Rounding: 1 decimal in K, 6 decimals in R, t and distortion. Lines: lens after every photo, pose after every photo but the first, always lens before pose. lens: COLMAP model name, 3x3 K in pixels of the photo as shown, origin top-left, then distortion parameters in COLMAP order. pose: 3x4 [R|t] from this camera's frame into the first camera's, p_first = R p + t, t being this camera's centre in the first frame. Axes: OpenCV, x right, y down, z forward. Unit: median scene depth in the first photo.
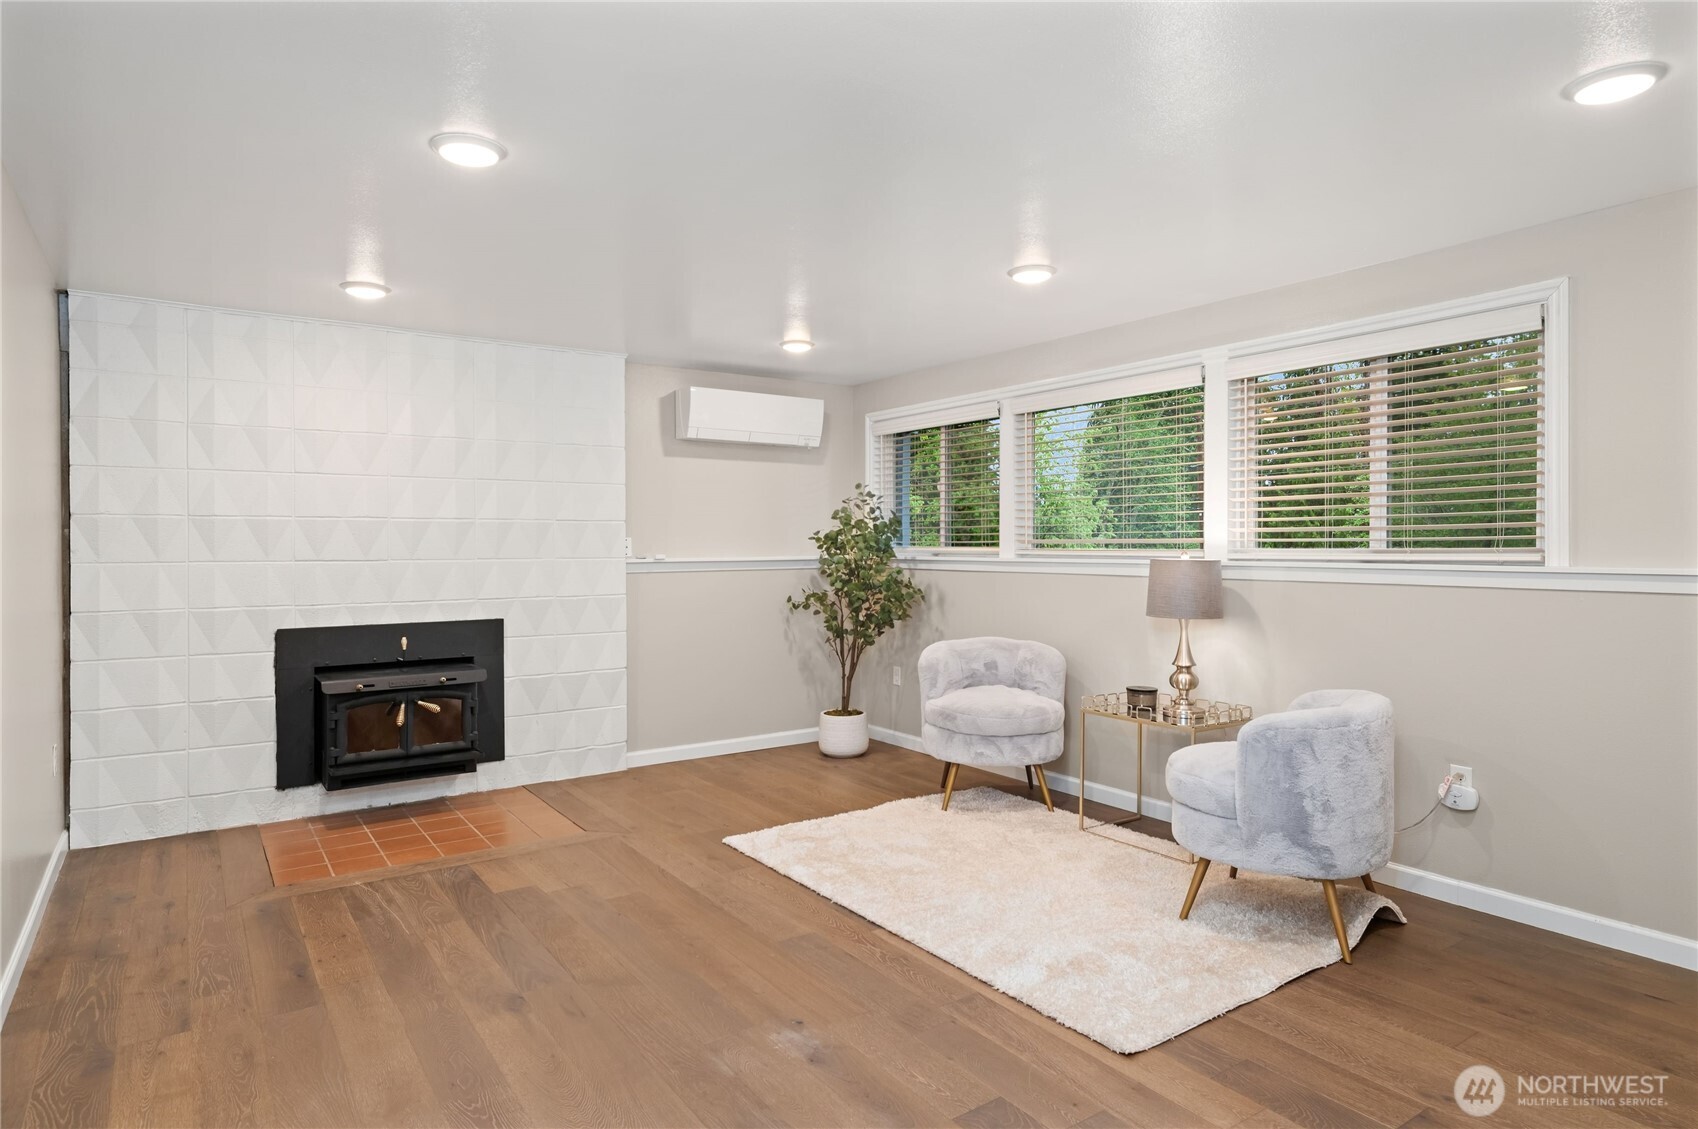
lens RADIAL K [[961.7, 0, 851.3], [0, 961.7, 558.1], [0, 0, 1]] dist [0.001416, 0.000106]
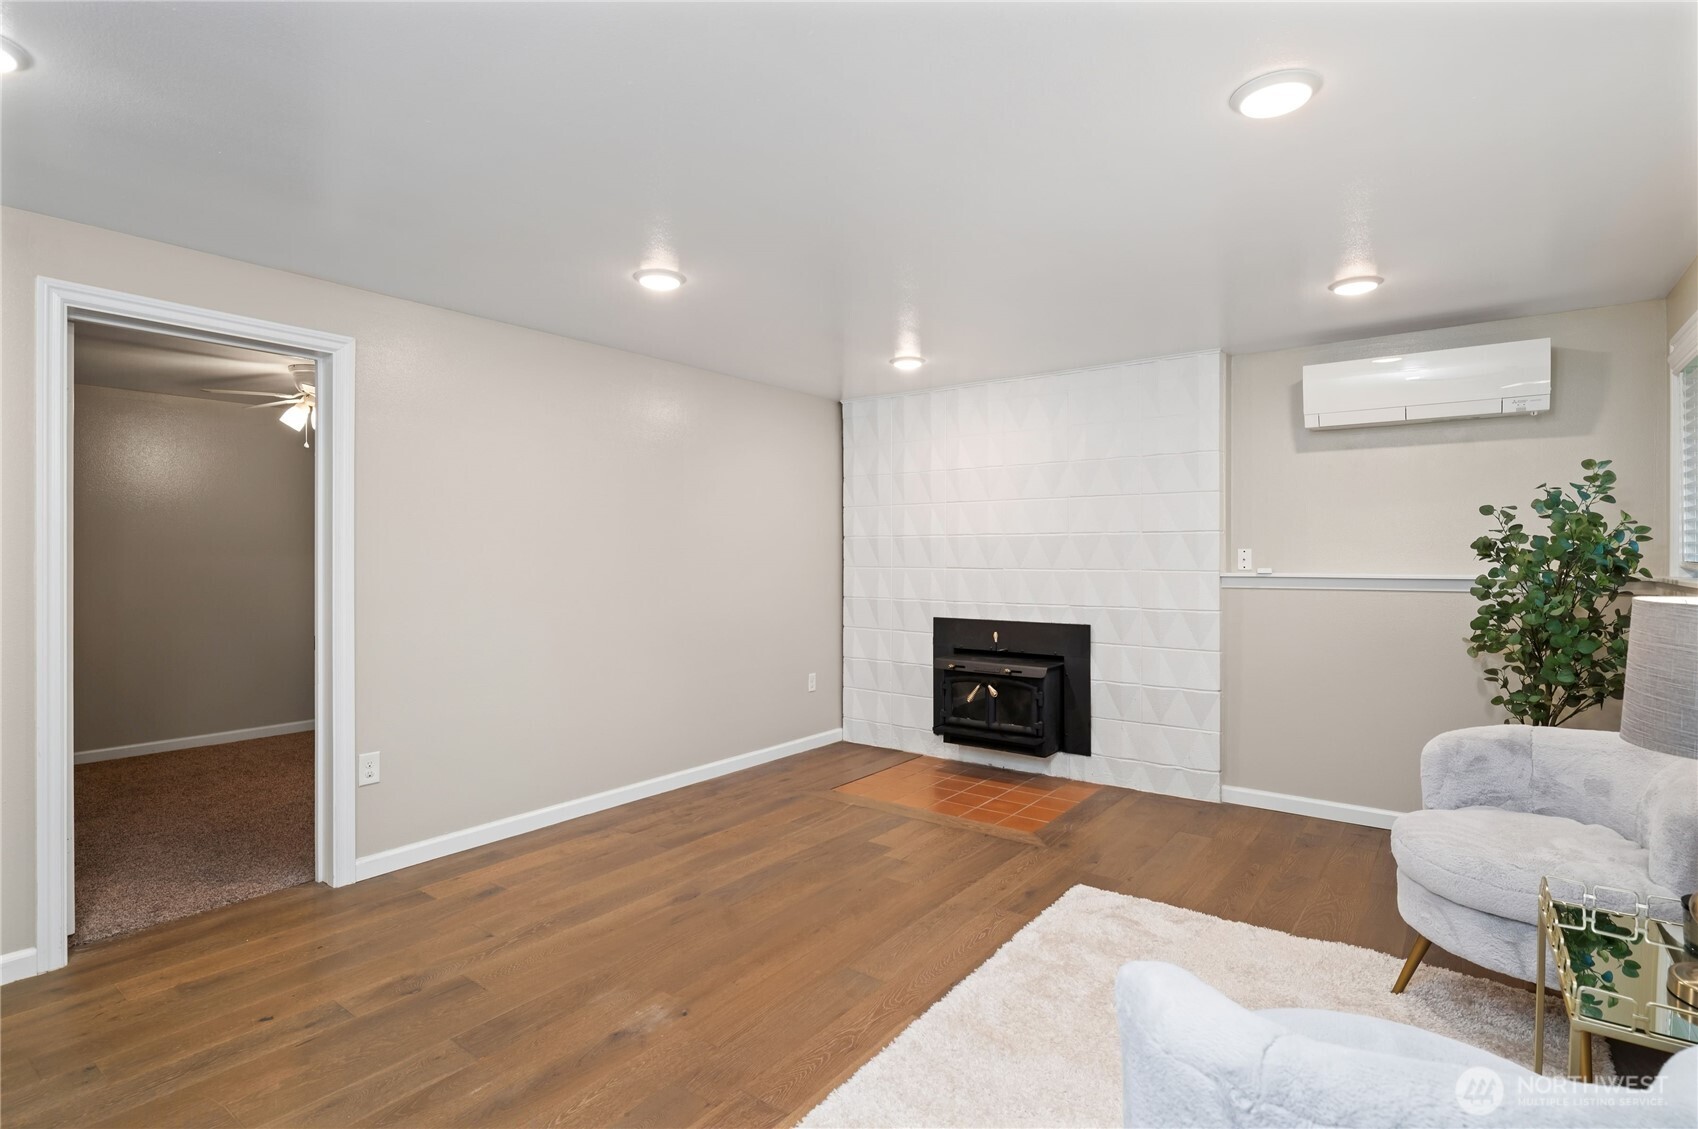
lens RADIAL K [[835.1, 0, 849.1], [0, 835.1, 553.7], [0, 0, 1]] dist [-0.001728, -0.000471]
pose [[0.311213, 0.000537, -0.950340, 0.548513], [-0.013013, 0.999908, -0.003696, -0.012298], [0.950251, 0.013518, 0.311192, 0.555627]]
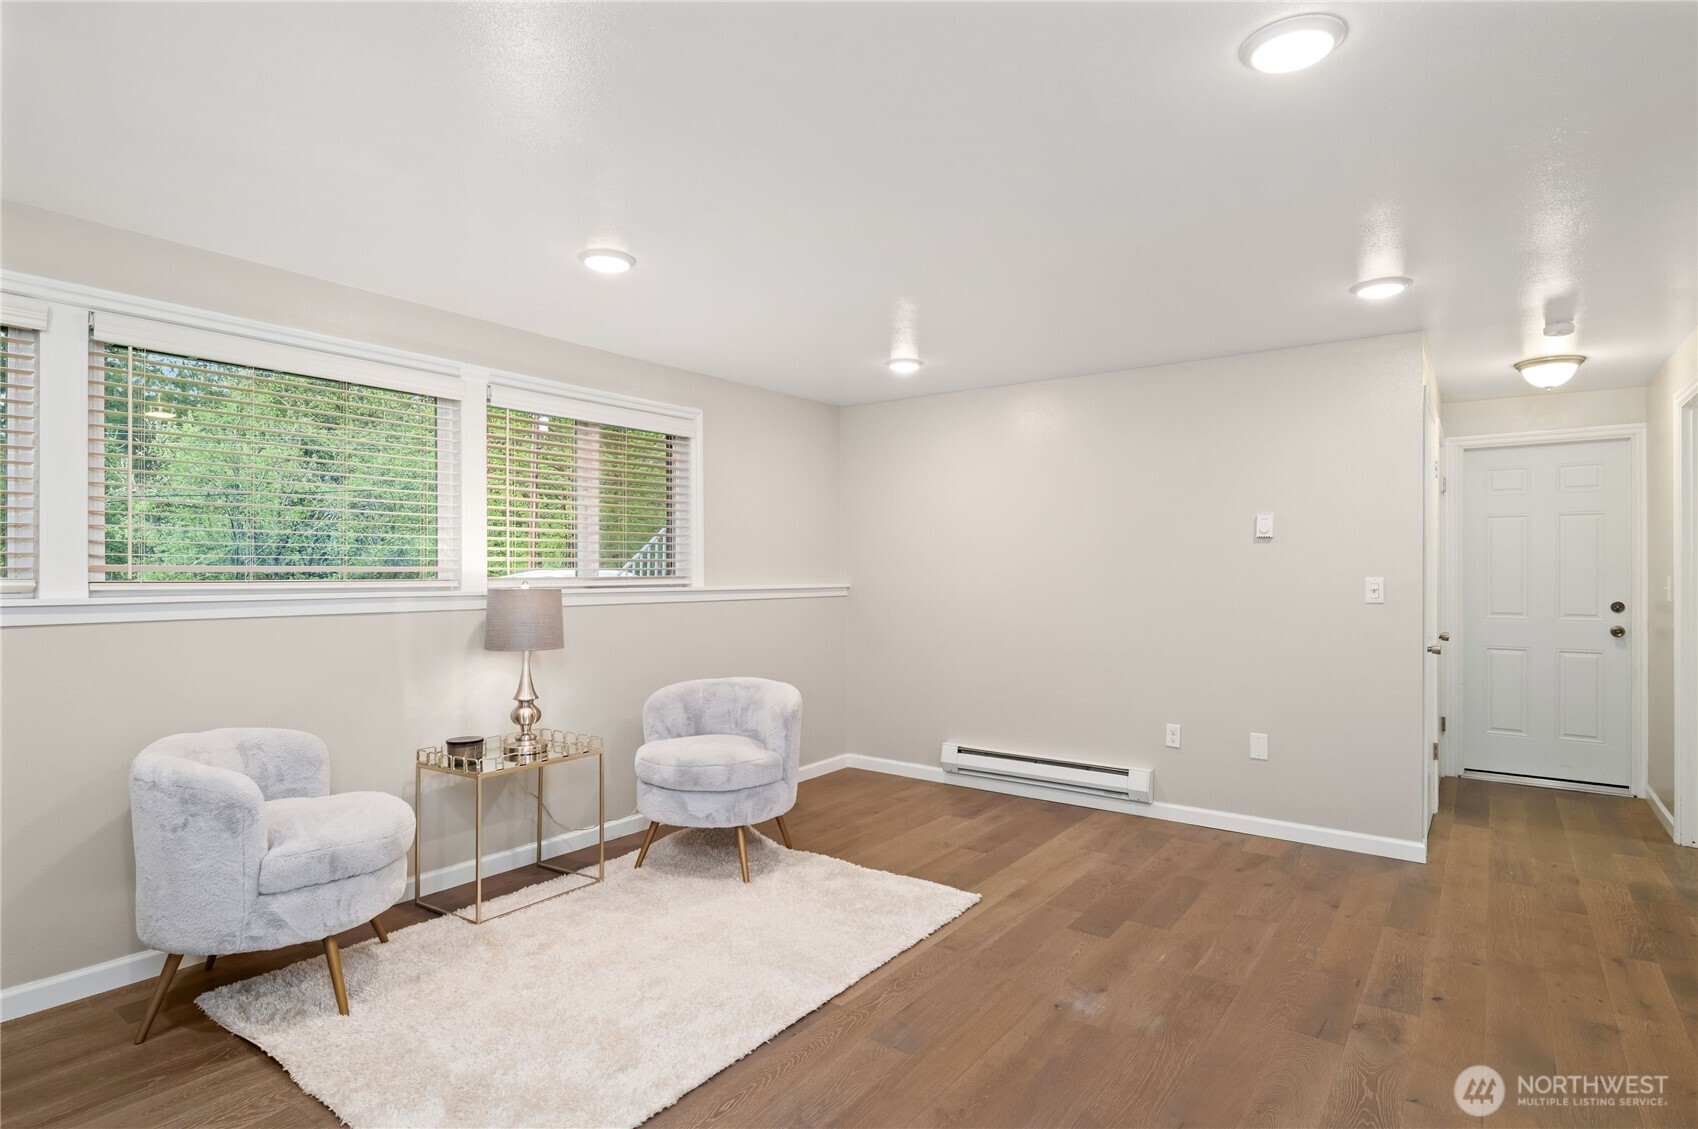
lens RADIAL K [[881.8, 0, 850.1], [0, 881.8, 566.7], [0, 0, 1]] dist [0.001828, -0.000540]
pose [[-0.325934, 0.003768, 0.945385, -0.593303], [0.012507, 0.999922, 0.000327, -0.016871], [-0.945310, 0.011930, -0.325956, 0.978722]]
